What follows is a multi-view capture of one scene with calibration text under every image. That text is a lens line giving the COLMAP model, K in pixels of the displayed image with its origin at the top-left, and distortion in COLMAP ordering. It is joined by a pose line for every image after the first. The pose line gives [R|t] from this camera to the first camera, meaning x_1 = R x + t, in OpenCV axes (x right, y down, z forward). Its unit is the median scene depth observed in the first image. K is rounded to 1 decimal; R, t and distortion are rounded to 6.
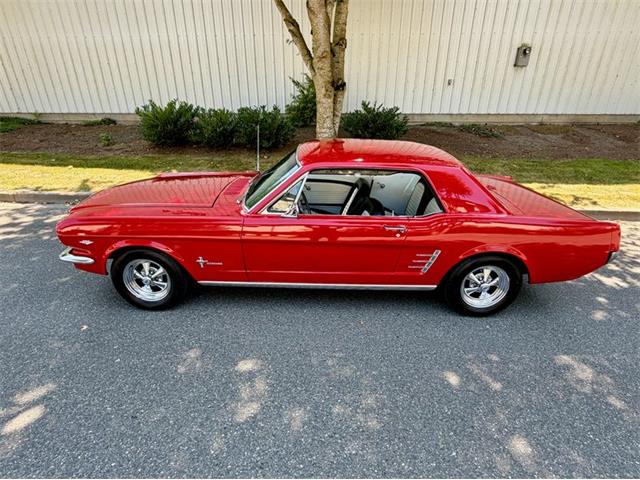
lens RADIAL K [[336.2, 0, 320.6], [0, 336.2, 239.7], [0, 0, 1]] dist [0.000861, -0.001120]
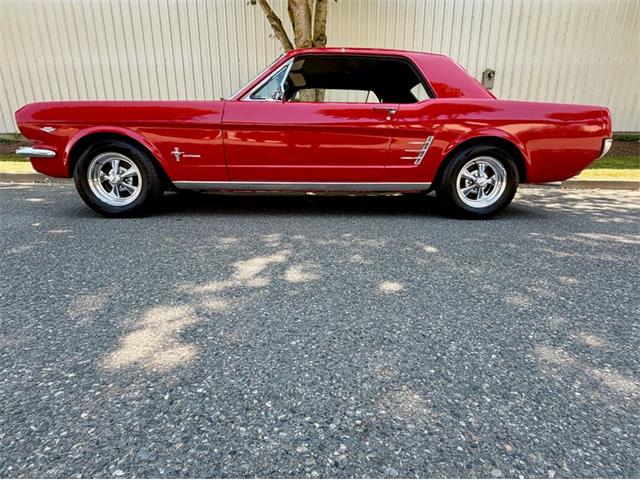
lens RADIAL K [[336.2, 0, 320.6], [0, 336.2, 237.6], [0, 0, 1]] dist [0.000861, -0.001120]
pose [[0.998576, -0.018657, 0.049980, -0.014187], [0.025983, 0.988314, -0.150198, 0.412156], [-0.046593, 0.151282, 0.987392, 0.106103]]
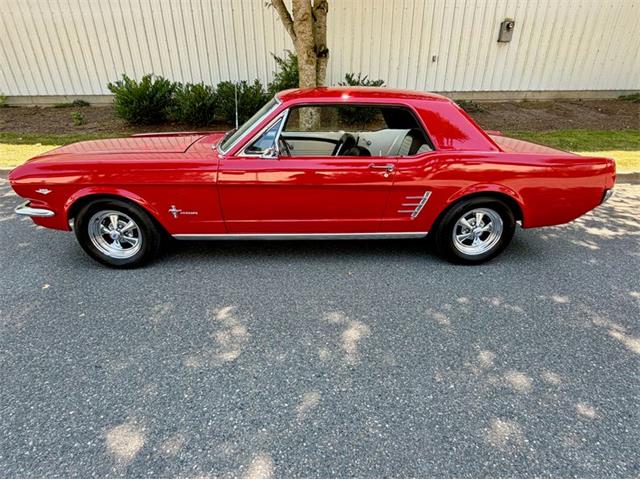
lens RADIAL K [[336.2, 0, 322.2], [0, 336.2, 239.5], [0, 0, 1]] dist [0.000861, -0.001120]
pose [[0.998869, -0.027934, 0.038486, 0.010179], [0.027135, 0.999409, 0.021122, 0.125967], [-0.039054, -0.020054, 0.999036, 0.061346]]
